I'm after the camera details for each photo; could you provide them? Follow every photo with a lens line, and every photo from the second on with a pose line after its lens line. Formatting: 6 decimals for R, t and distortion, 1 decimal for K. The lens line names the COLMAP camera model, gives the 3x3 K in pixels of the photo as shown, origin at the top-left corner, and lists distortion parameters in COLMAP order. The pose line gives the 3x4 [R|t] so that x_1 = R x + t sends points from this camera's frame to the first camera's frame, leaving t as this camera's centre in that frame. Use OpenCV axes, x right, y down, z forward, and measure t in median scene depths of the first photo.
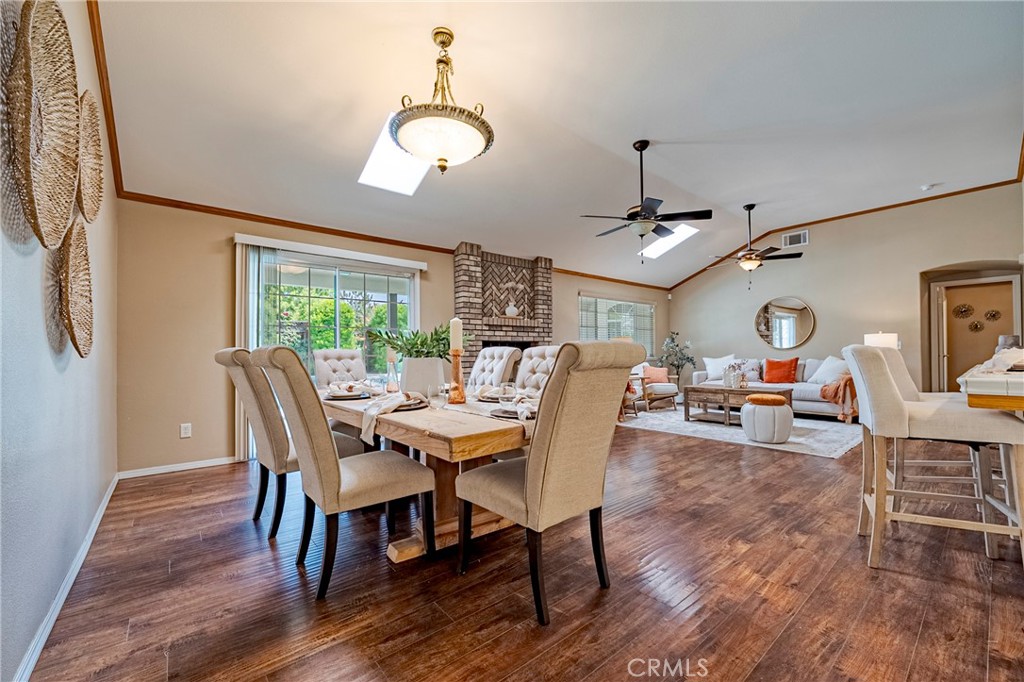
lens RADIAL K [[414.3, 0, 489.4], [0, 414.3, 347.0], [0, 0, 1]] dist [-0.023059, 0.002092]
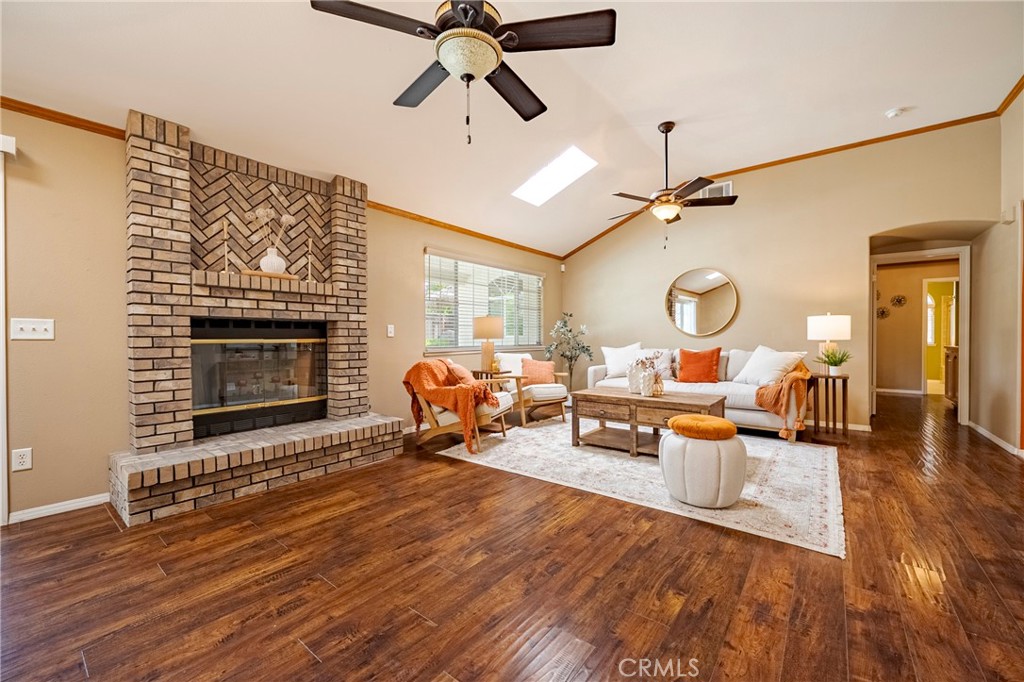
lens RADIAL K [[414.3, 0, 478.6], [0, 414.3, 340.4], [0, 0, 1]] dist [-0.023059, 0.002092]
pose [[0.983564, 0.002948, 0.180536, 0.213822], [-0.006167, 0.999832, 0.017271, 0.003048], [-0.180455, -0.018101, 0.983417, 0.394877]]
